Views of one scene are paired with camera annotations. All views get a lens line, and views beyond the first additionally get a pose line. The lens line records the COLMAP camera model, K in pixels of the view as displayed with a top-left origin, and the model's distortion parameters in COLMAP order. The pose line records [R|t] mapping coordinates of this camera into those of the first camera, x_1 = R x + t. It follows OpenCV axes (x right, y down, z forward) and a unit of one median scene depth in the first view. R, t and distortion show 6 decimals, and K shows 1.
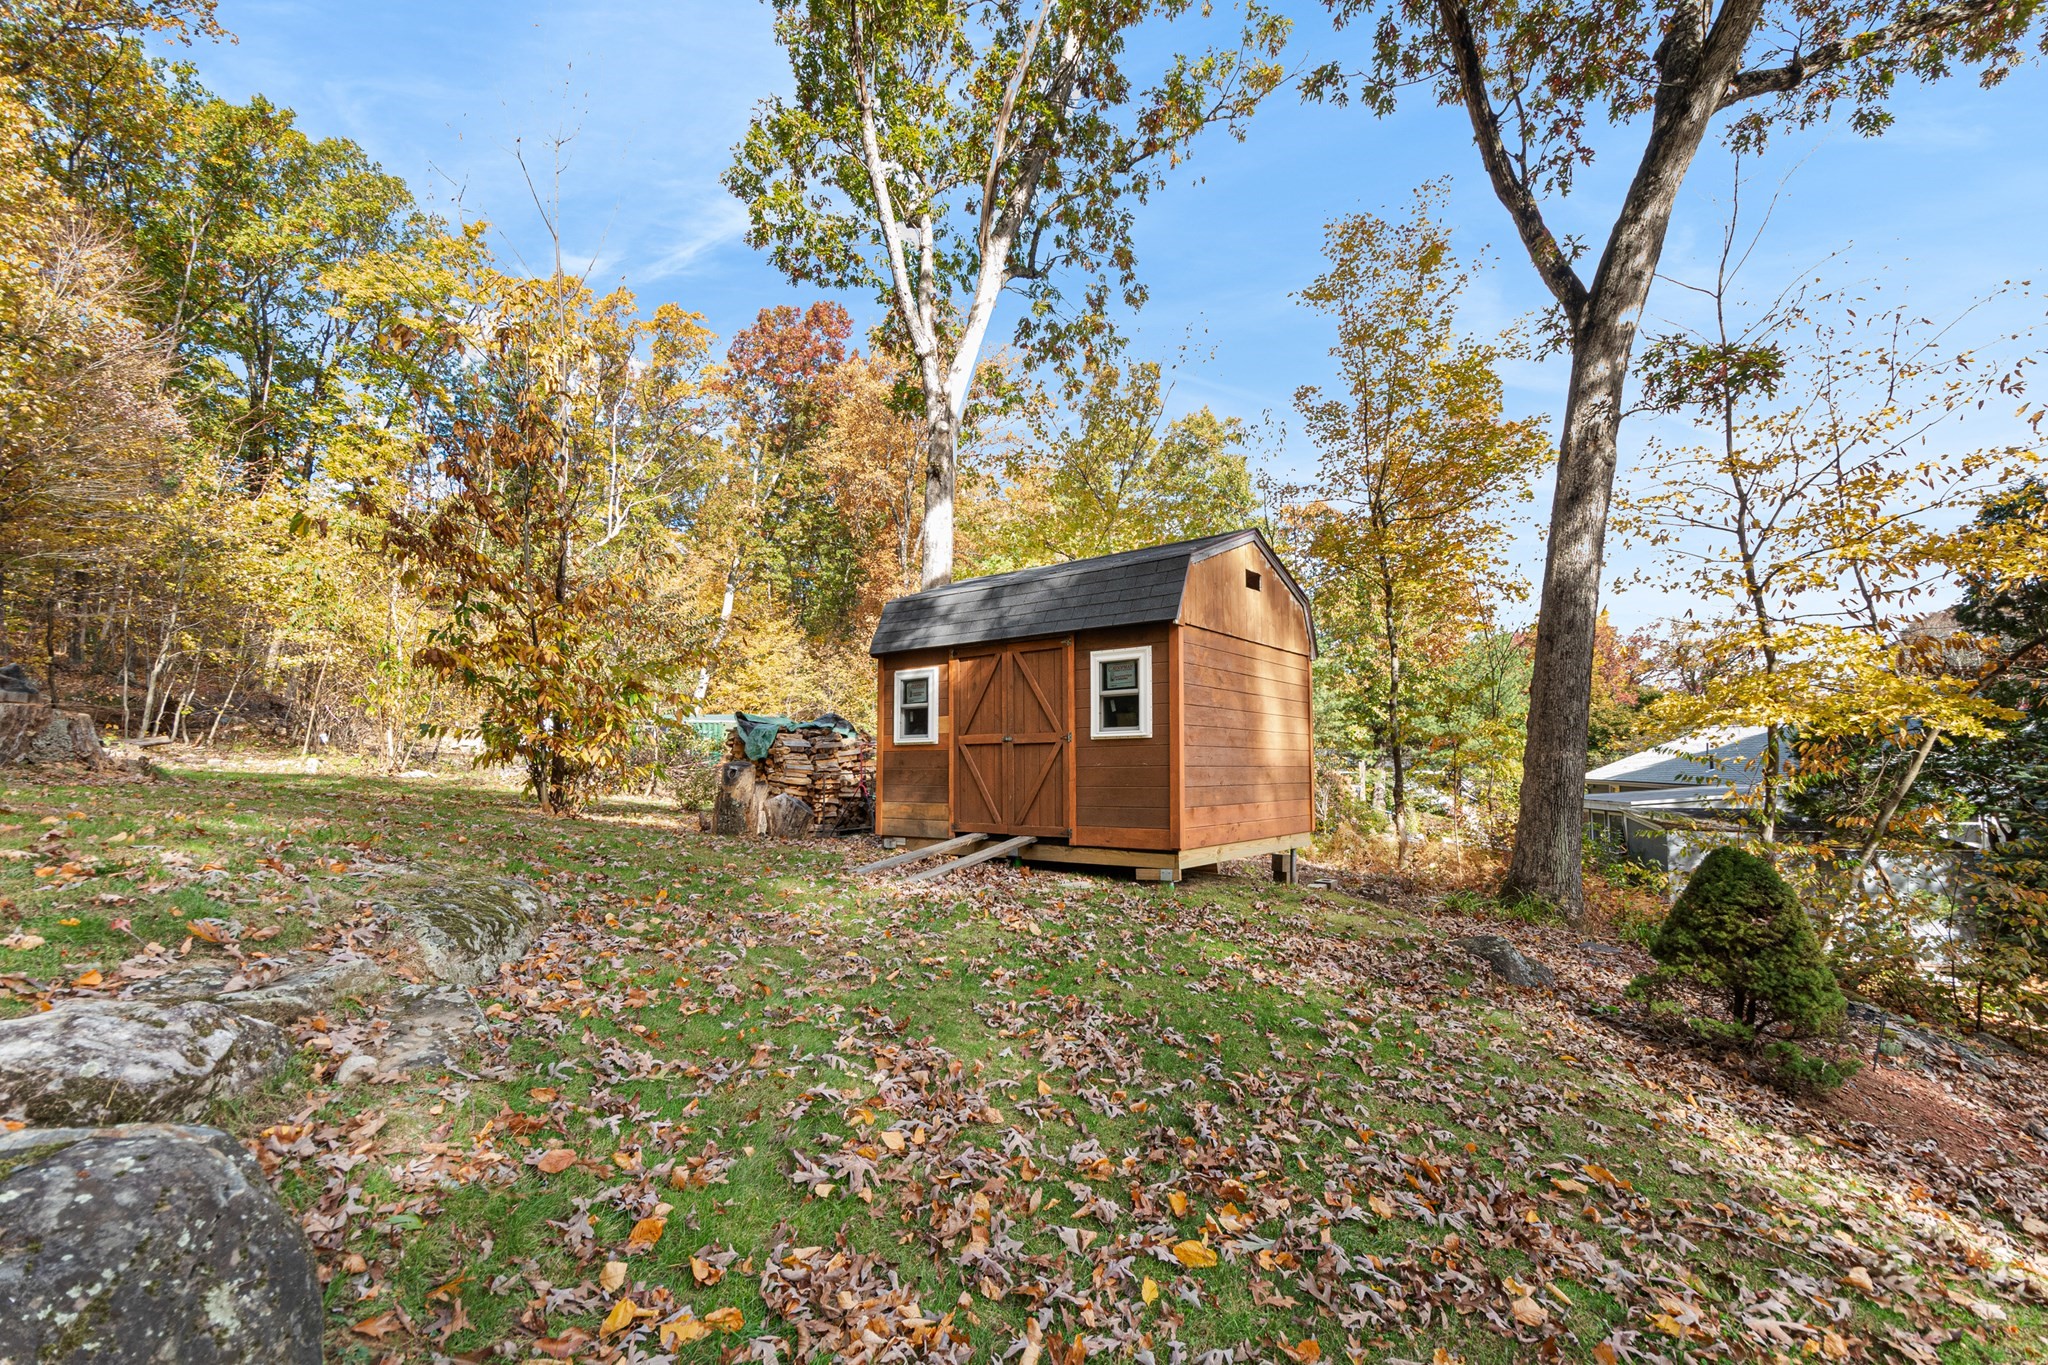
lens RADIAL K [[898.8, 0, 1025.2], [0, 898.8, 749.7], [0, 0, 1]] dist [0.000868, 0.000047]
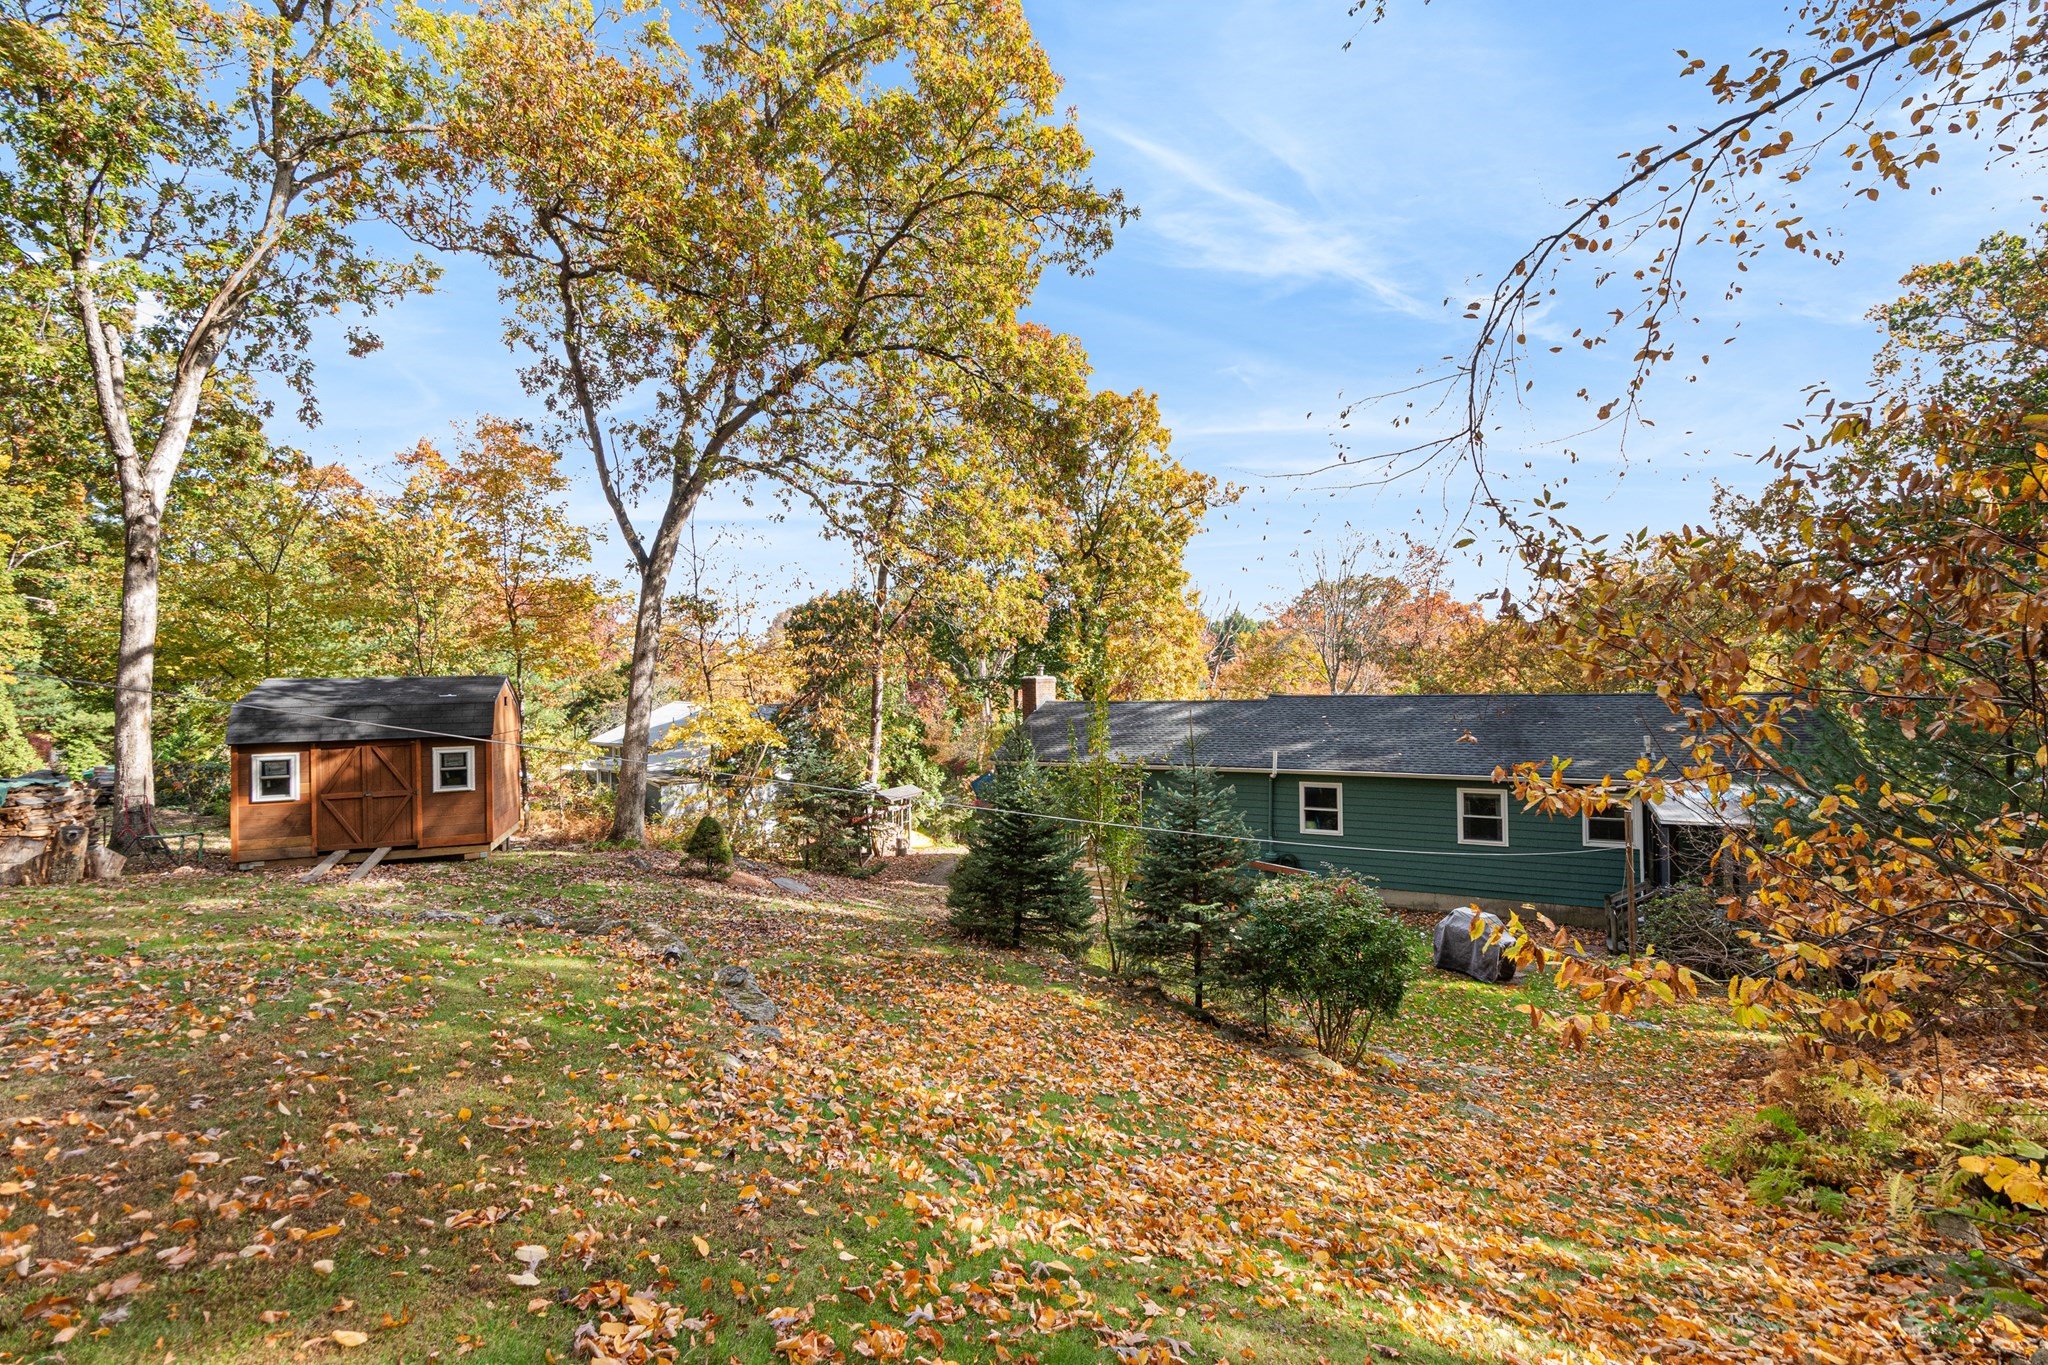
lens RADIAL K [[883.0, 0, 1024.0], [0, 883.0, 682.5], [0, 0, 1]] dist [0.028502, 0.000028]
pose [[0.506995, 0.003264, 0.861943, -0.767226], [-0.002907, 0.999994, -0.002077, -0.201789], [-0.861944, -0.001452, 0.507001, -0.881625]]
